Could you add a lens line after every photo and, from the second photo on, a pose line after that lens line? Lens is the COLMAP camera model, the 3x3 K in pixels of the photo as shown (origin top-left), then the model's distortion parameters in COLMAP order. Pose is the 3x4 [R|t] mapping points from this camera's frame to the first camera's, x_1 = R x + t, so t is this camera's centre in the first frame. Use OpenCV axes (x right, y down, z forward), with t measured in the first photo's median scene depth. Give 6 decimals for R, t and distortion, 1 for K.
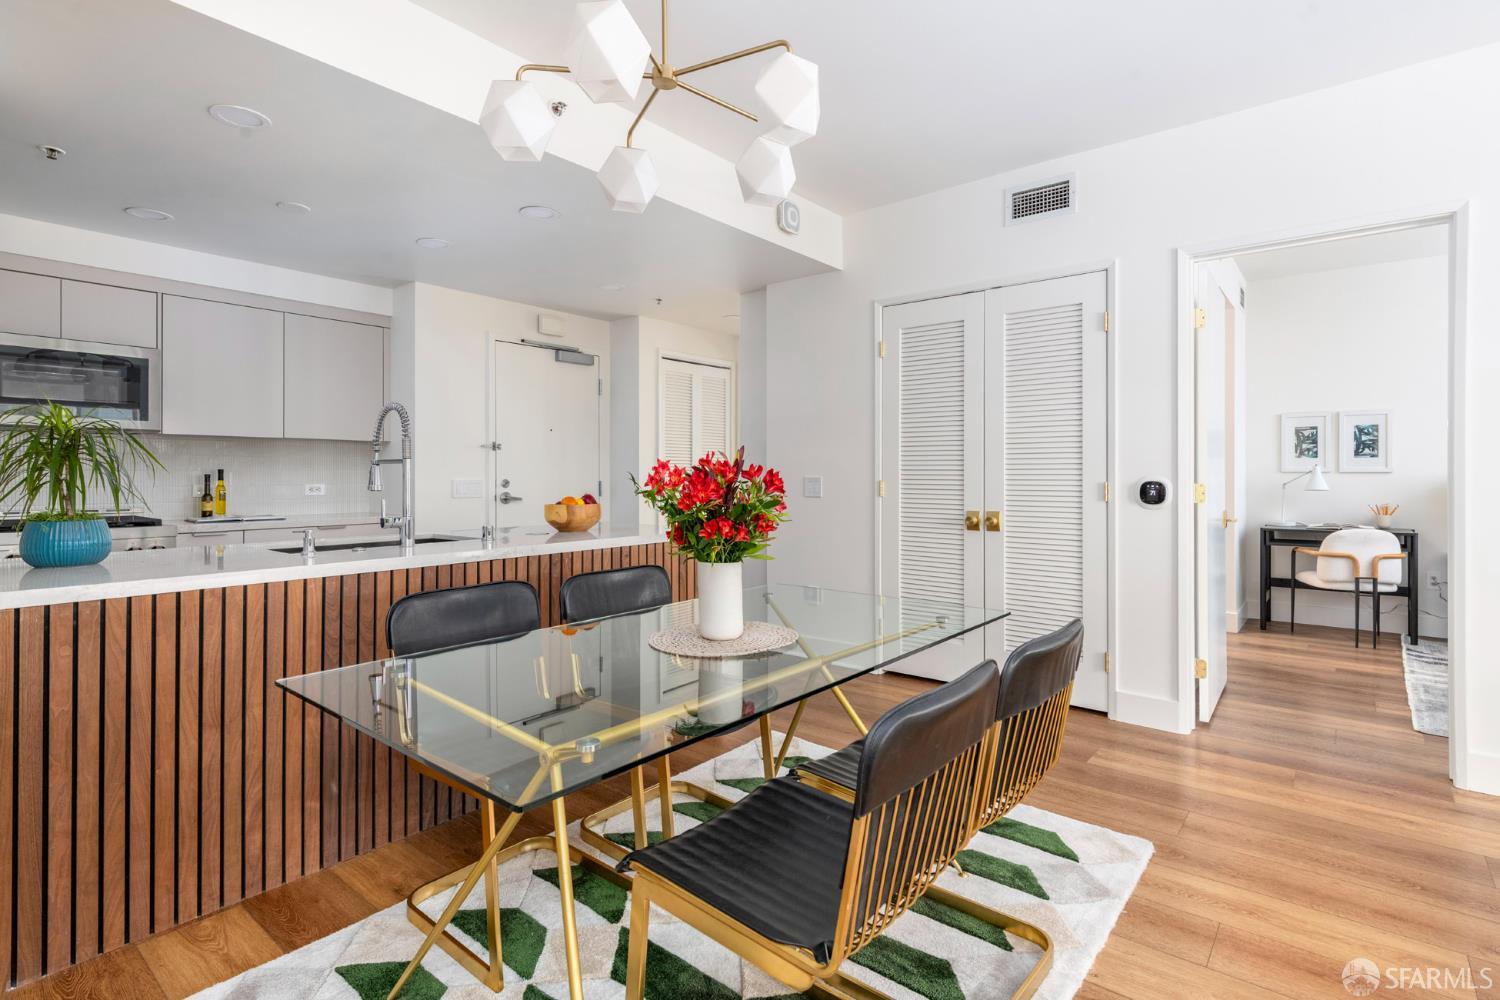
lens RADIAL K [[733.6, 0, 753.7], [0, 733.6, 478.7], [0, 0, 1]] dist [0.001499, -0.000320]
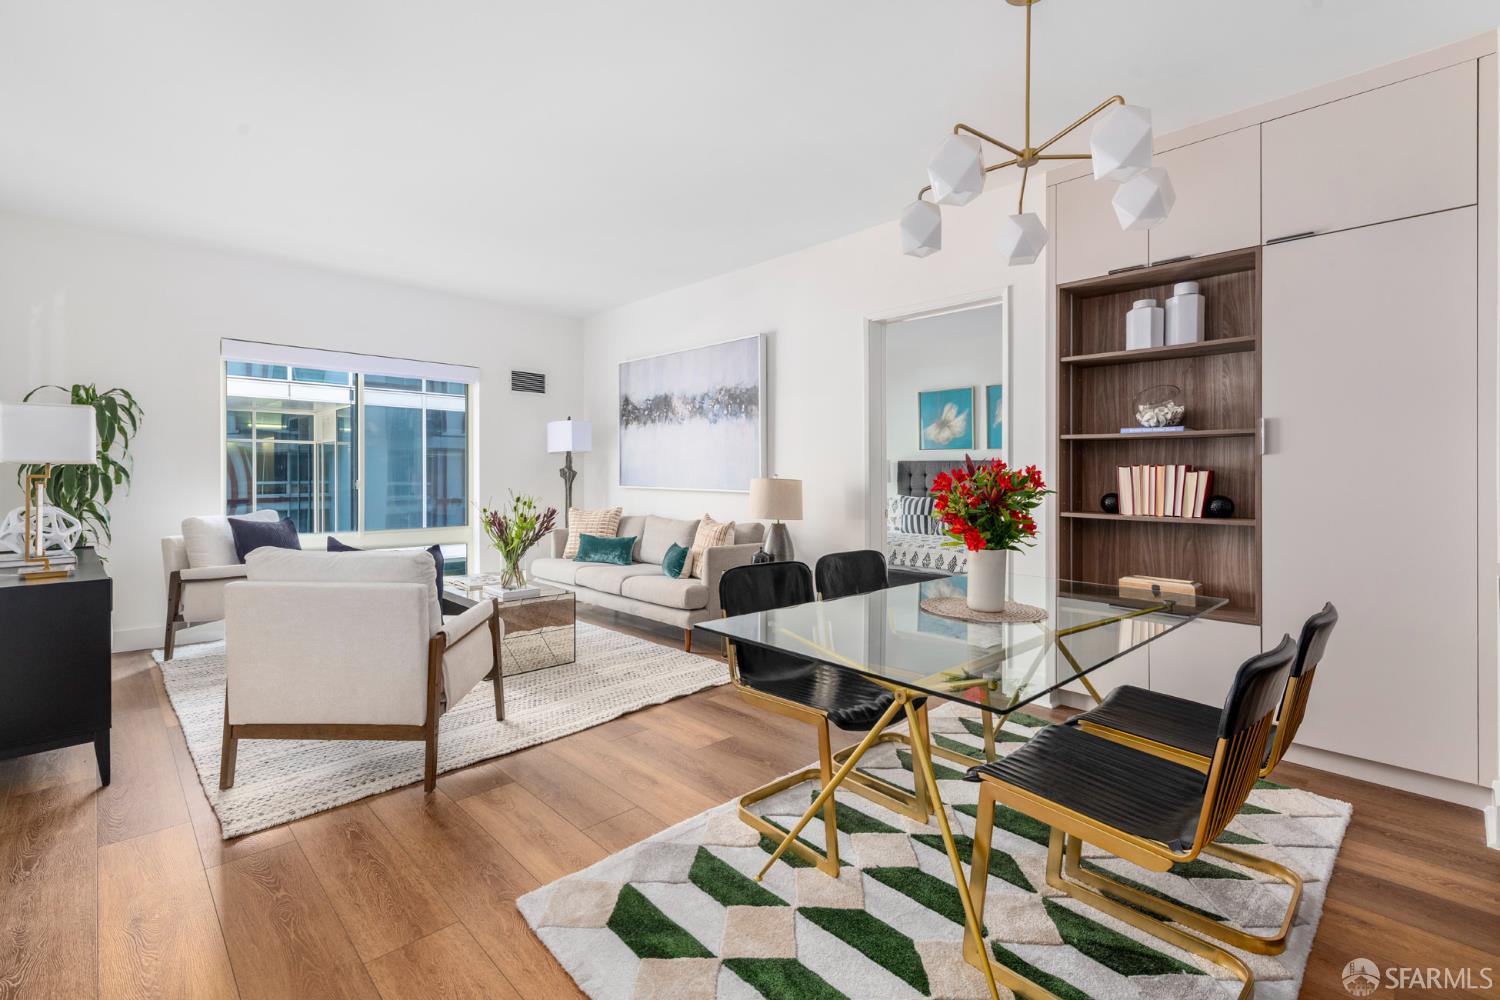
lens RADIAL K [[667.5, 0, 756.4], [0, 667.5, 477.0], [0, 0, 1]] dist [0.004574, 0.000110]
pose [[-0.994043, -0.004238, 0.108907, 0.092252], [-0.002940, 0.999923, 0.012076, -0.007182], [-0.108950, 0.011684, -0.993979, 0.927549]]
